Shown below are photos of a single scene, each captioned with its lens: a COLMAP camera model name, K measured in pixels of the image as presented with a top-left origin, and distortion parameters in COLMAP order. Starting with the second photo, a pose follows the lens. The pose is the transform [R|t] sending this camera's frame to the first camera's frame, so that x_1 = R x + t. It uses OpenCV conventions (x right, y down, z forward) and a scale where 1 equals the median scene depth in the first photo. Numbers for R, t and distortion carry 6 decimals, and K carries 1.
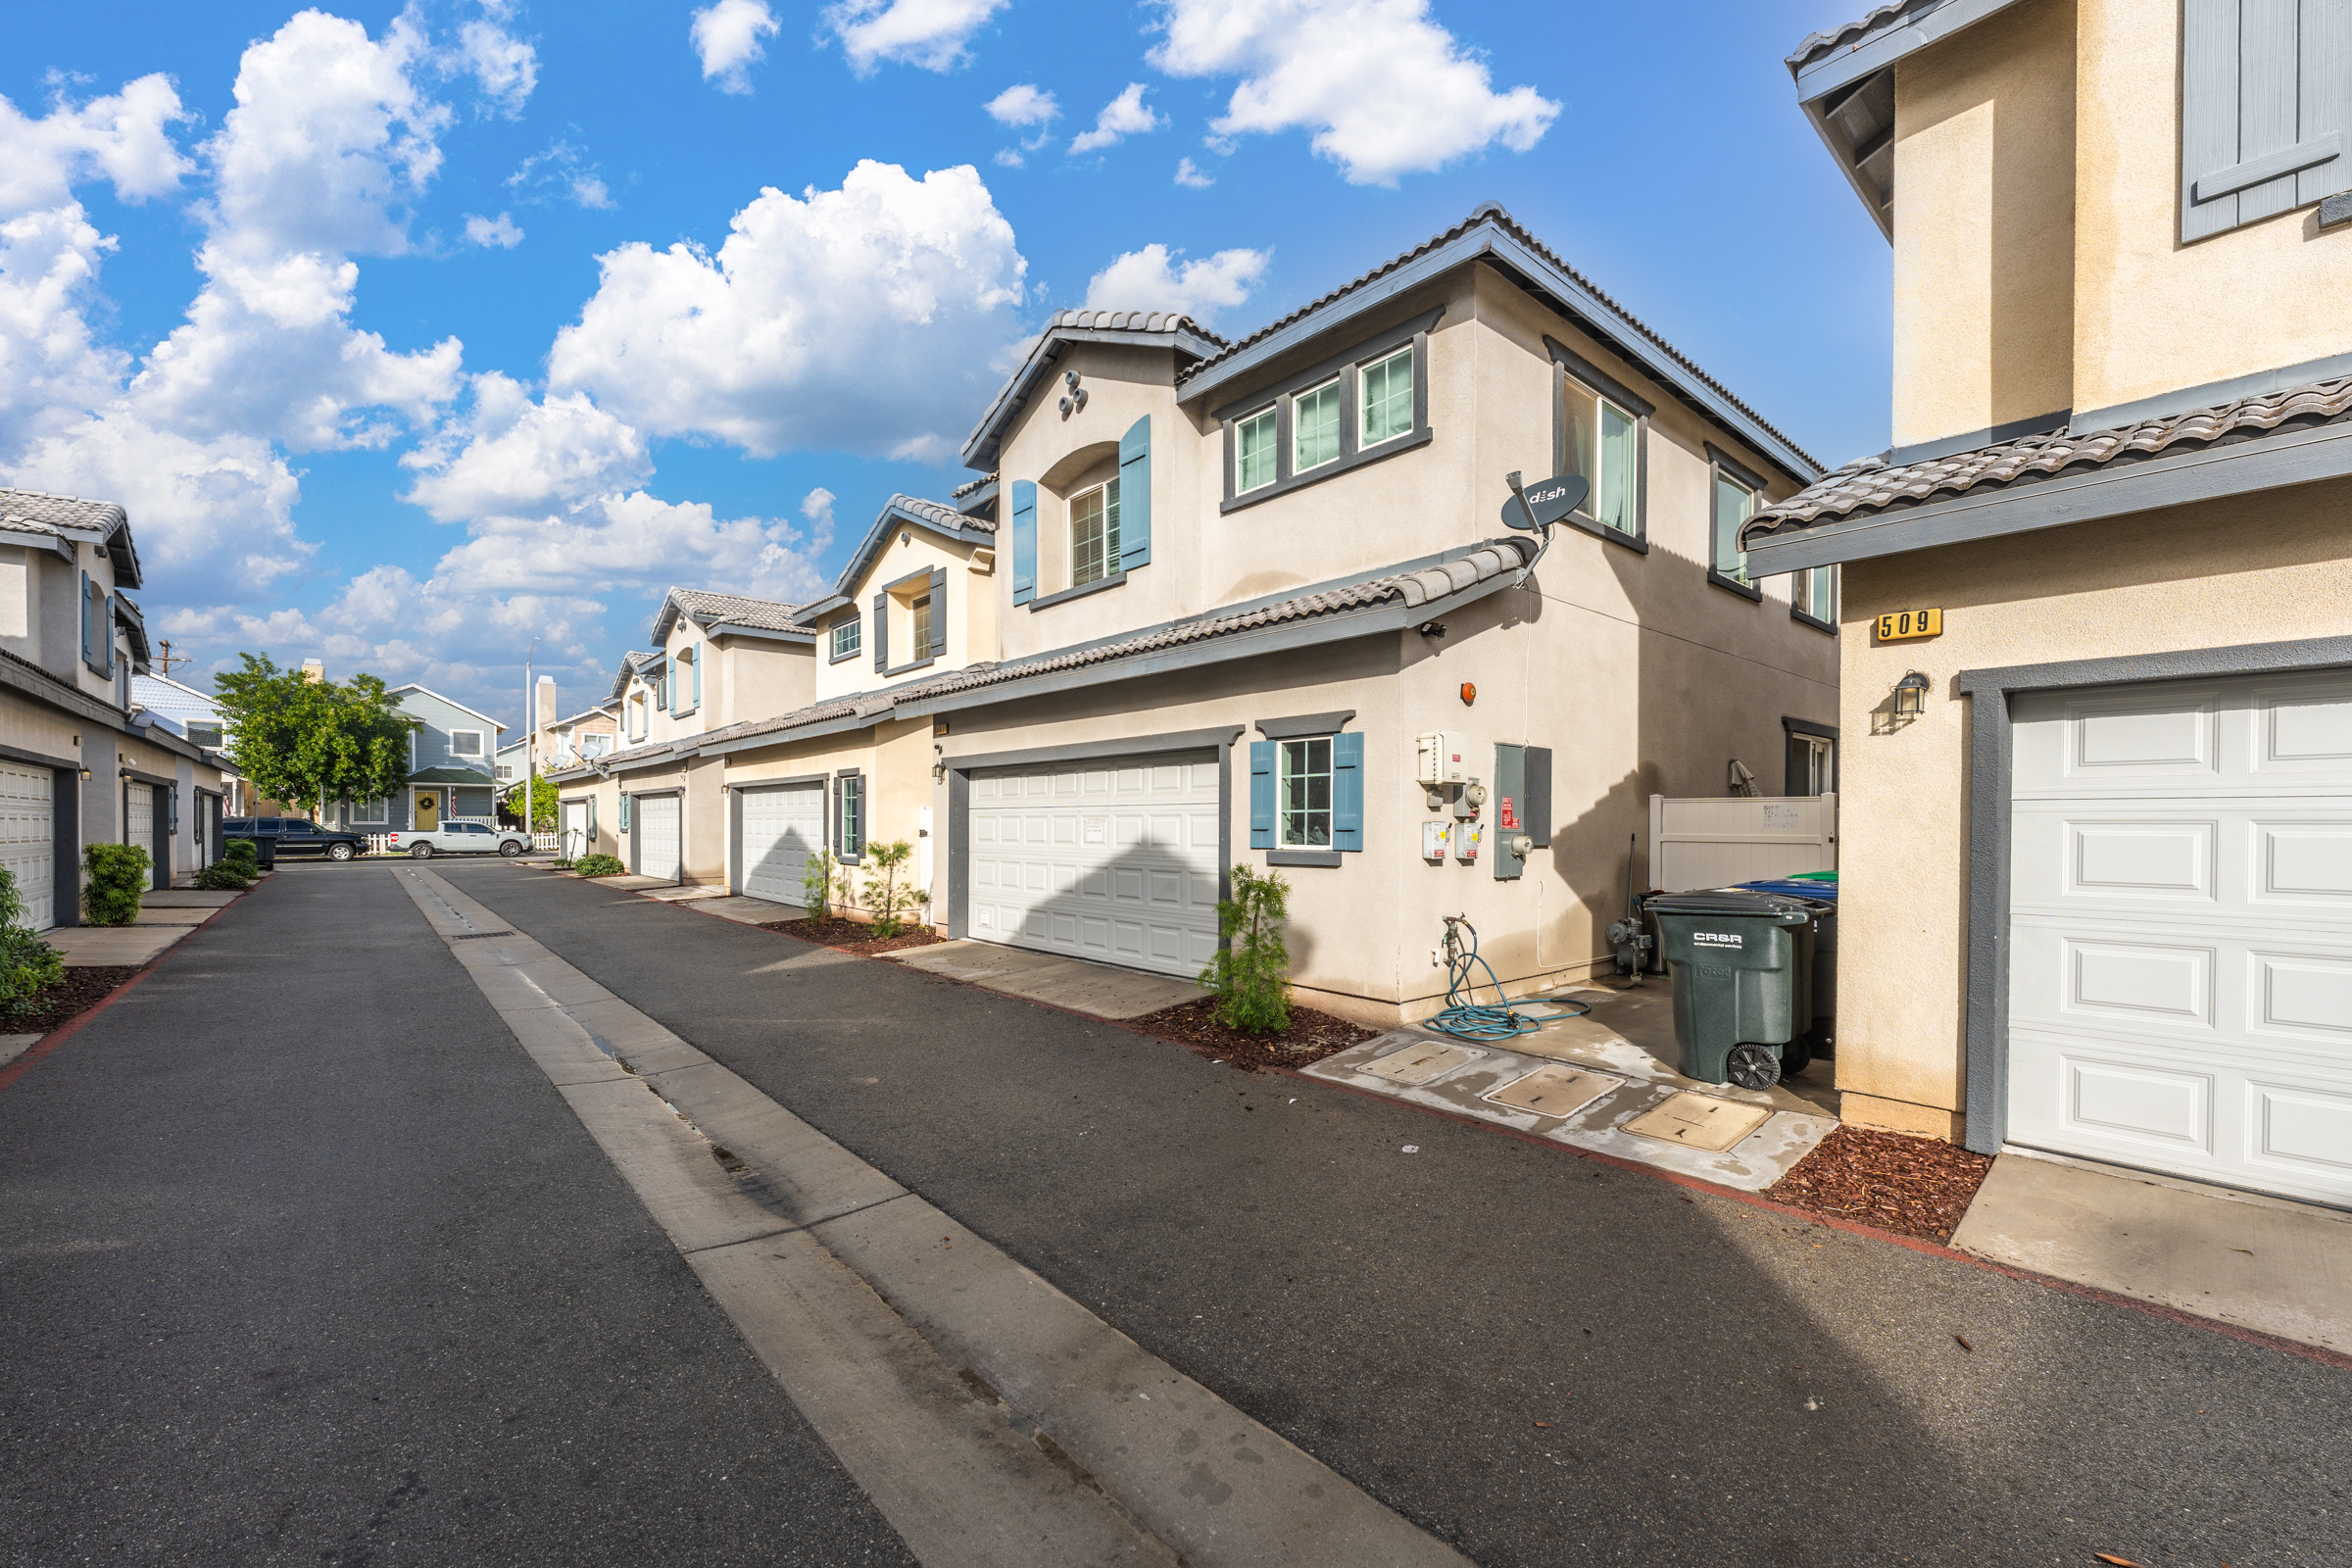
lens RADIAL K [[956.5, 0, 1170.4], [0, 956.5, 808.9], [0, 0, 1]] dist [-0.000141, -0.000038]
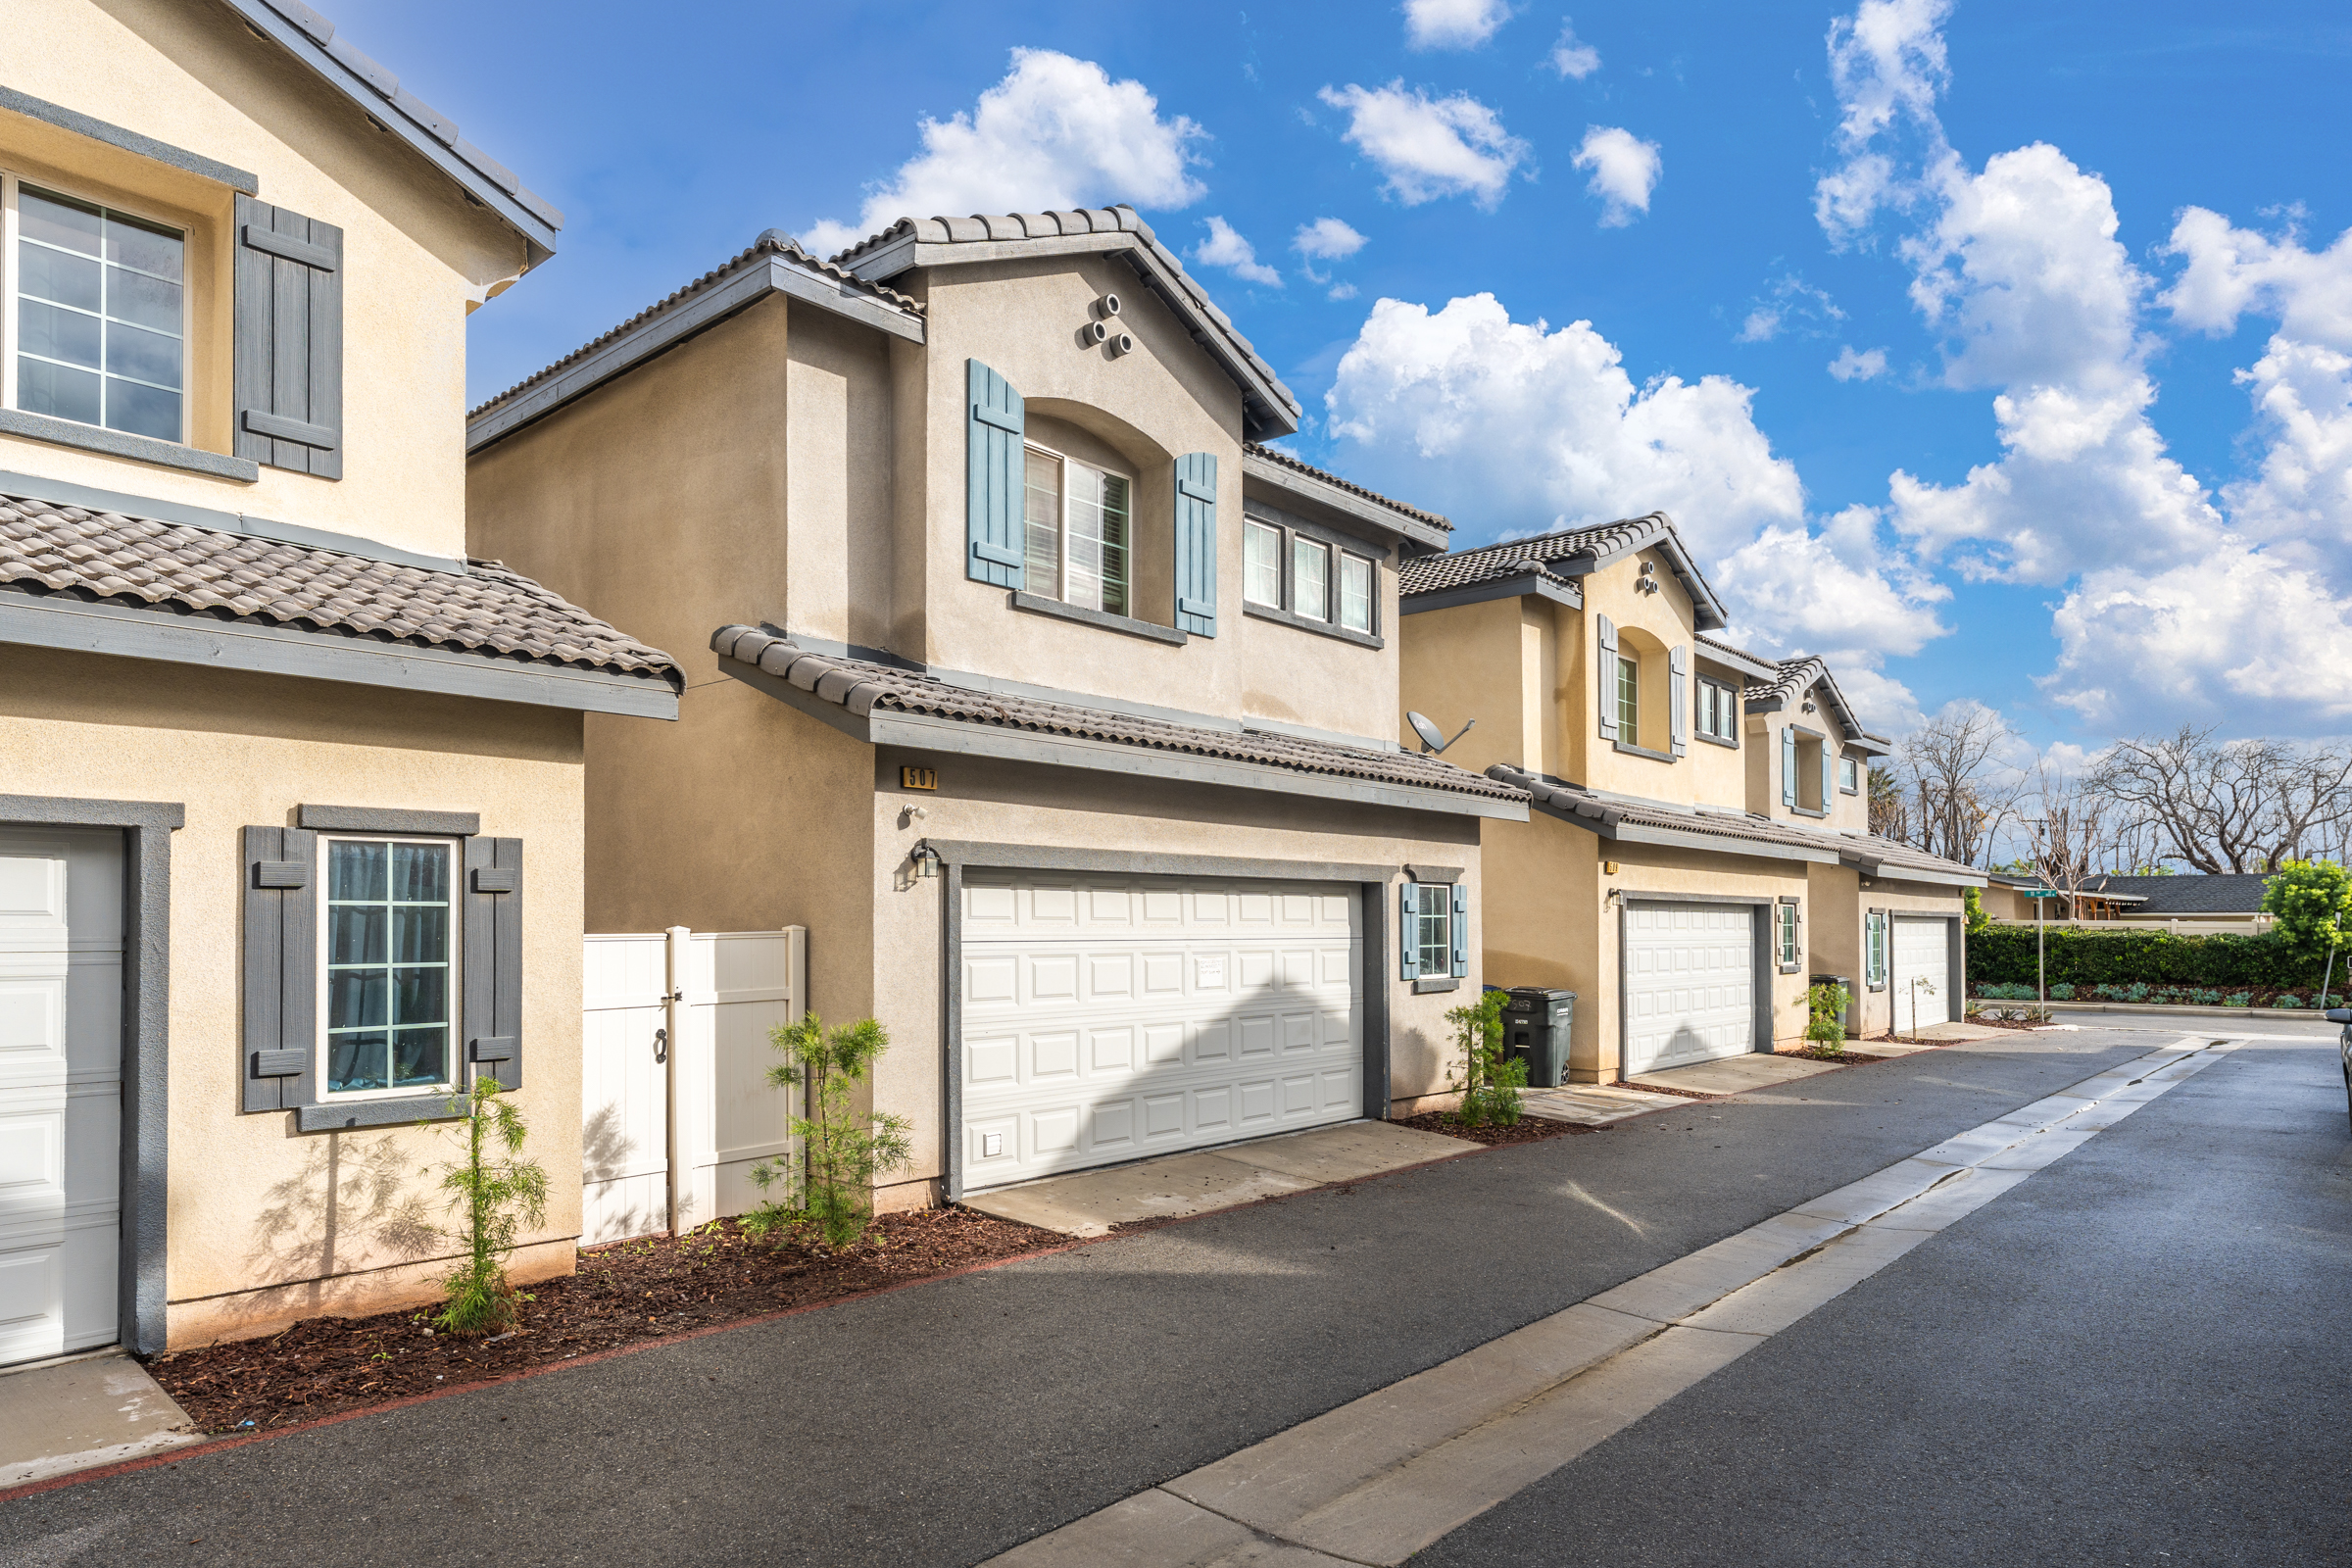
lens RADIAL K [[1337.3, 0, 1171.6], [0, 1337.3, 950.0], [0, 0, 1]] dist [0.042430, 0.000007]
pose [[-0.109216, 0.013473, 0.993927, -1.083372], [0.015621, 0.999808, -0.011836, 0.016799], [-0.993895, 0.014234, -0.109406, 1.105790]]
